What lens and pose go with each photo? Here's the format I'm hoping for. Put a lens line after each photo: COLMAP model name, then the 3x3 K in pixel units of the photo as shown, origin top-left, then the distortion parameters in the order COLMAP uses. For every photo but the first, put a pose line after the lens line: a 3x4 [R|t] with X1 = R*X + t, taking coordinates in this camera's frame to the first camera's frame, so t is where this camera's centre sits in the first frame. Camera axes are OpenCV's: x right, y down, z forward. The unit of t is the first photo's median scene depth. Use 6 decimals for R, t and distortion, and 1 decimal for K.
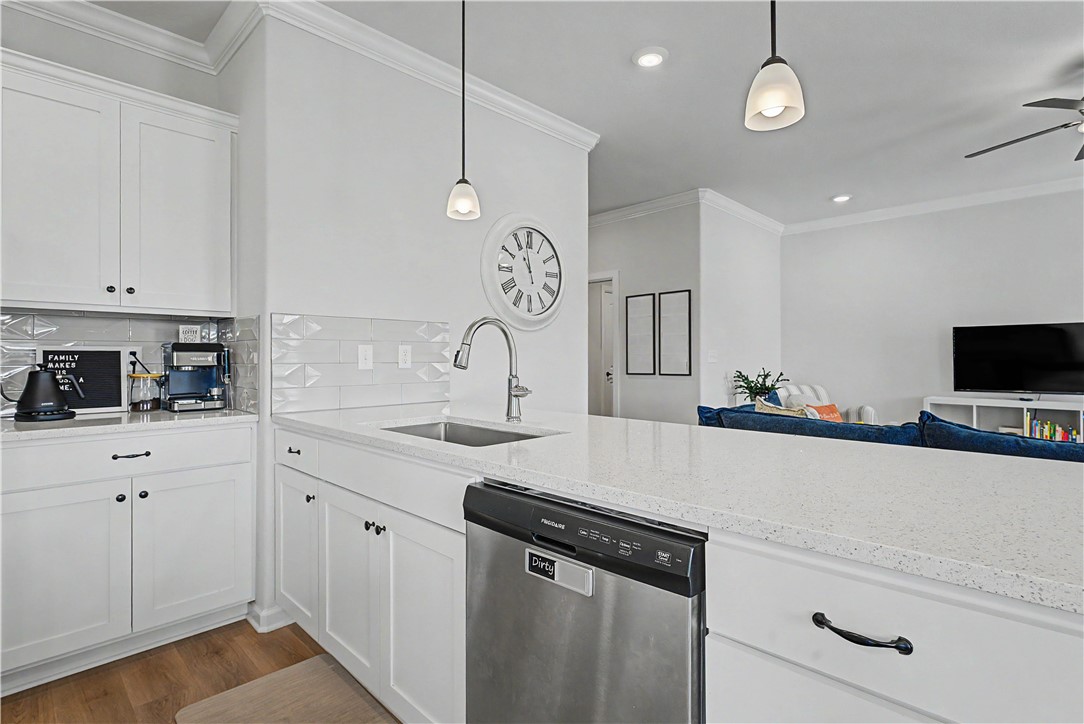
lens RADIAL K [[529.8, 0, 541.2], [0, 529.8, 357.2], [0, 0, 1]] dist [0.004111, 0.000970]
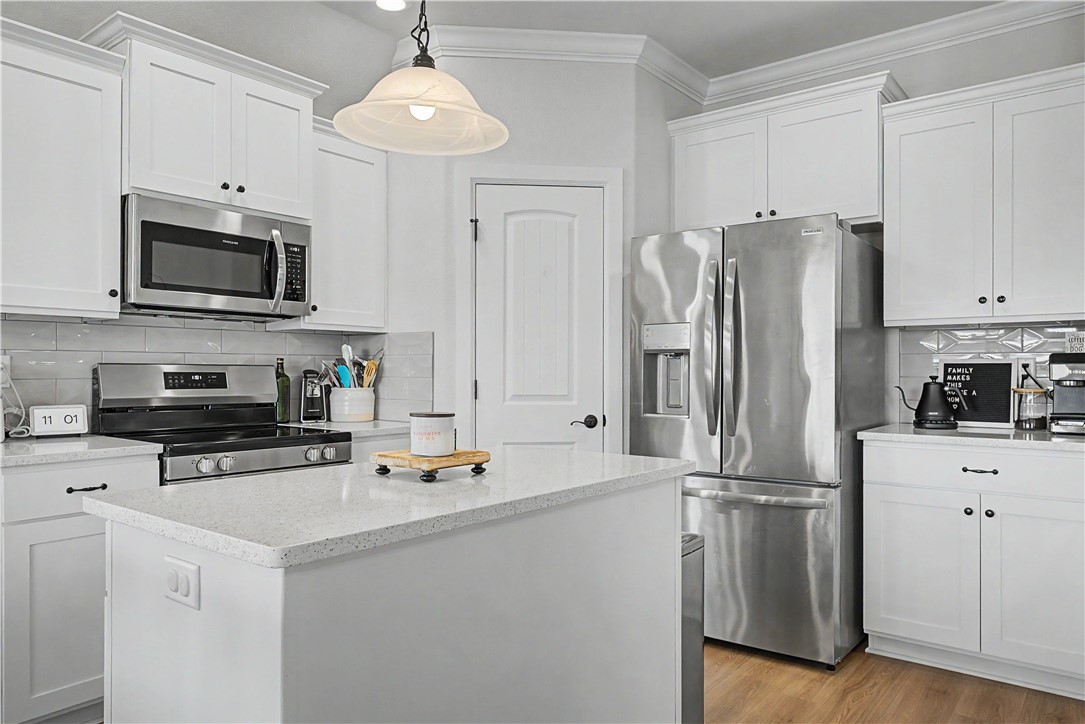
lens RADIAL K [[747.2, 0, 542.2], [0, 747.2, 378.4], [0, 0, 1]] dist [0.007401, 0.002496]
pose [[0.108066, 0.011132, -0.994081, 0.439685], [-0.002343, 0.999937, 0.010943, 0.002322], [0.994141, 0.001147, 0.108085, 0.046017]]
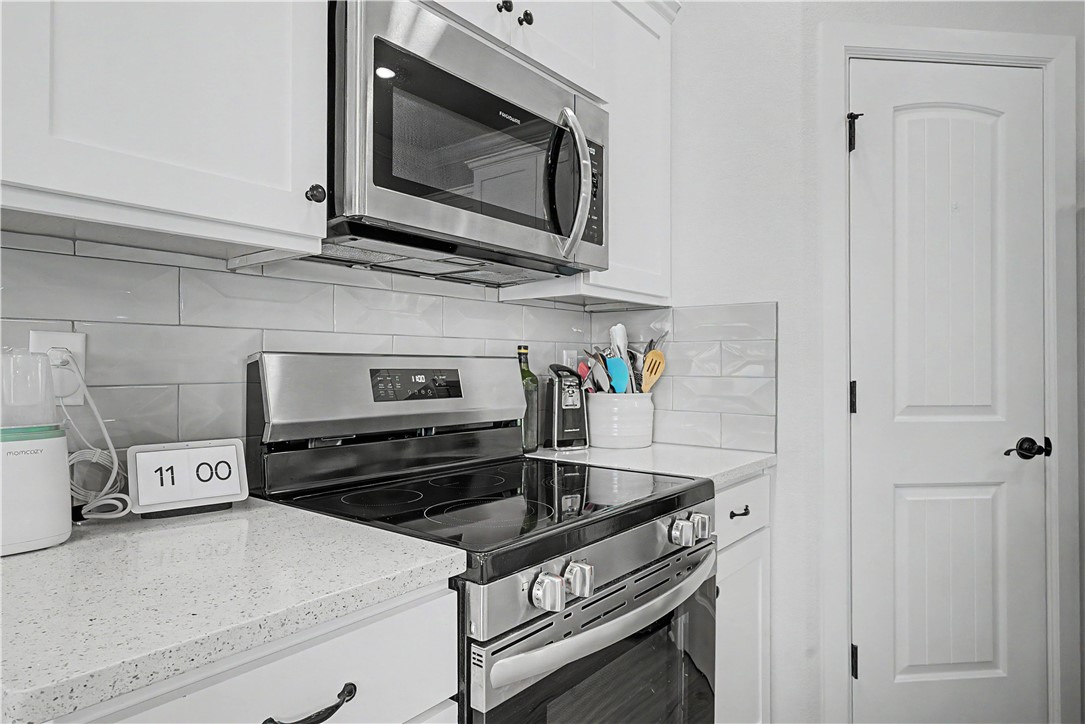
lens RADIAL K [[652.2, 0, 542.9], [0, 652.2, 364.2], [0, 0, 1]] dist [-0.003469, -0.000073]
pose [[0.108063, -0.001243, -0.994143, -0.311752], [-0.000764, 0.999999, -0.001333, 0.003065], [0.994144, 0.000904, 0.108062, -0.375157]]
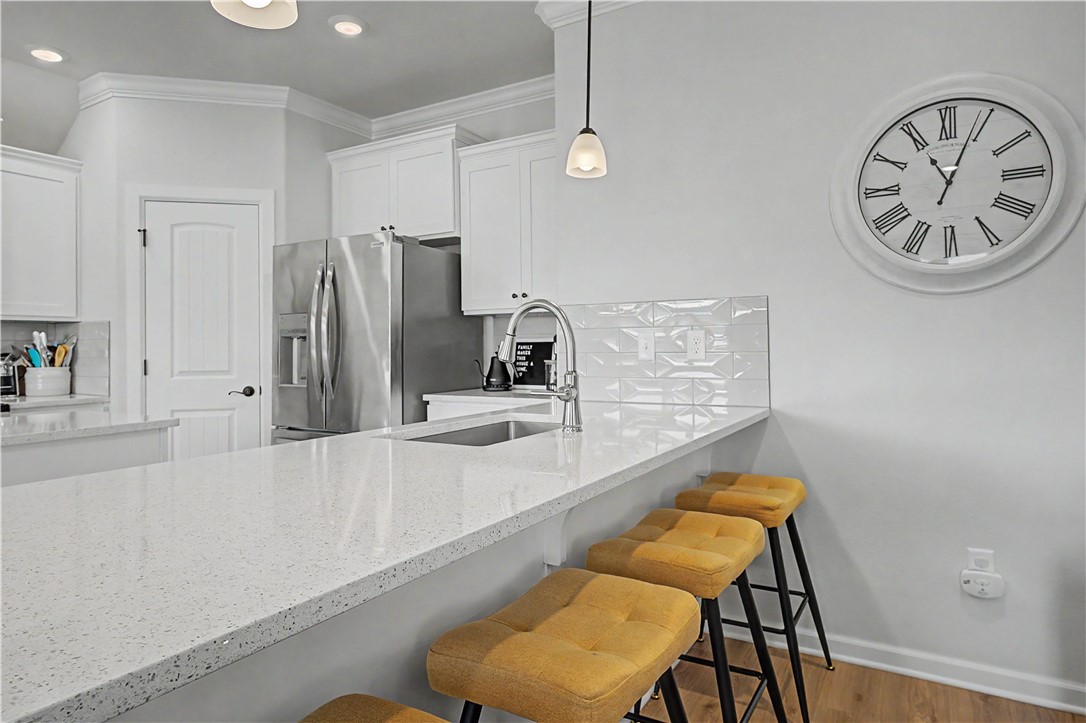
lens RADIAL K [[655.5, 0, 543.9], [0, 655.5, 351.5], [0, 0, 1]] dist [0.000980, 0.002895]
pose [[0.241836, 0.004566, -0.970306, 0.743082], [0.009759, 0.999927, 0.007138, 0.000025], [0.970268, -0.011195, 0.241774, 0.630334]]
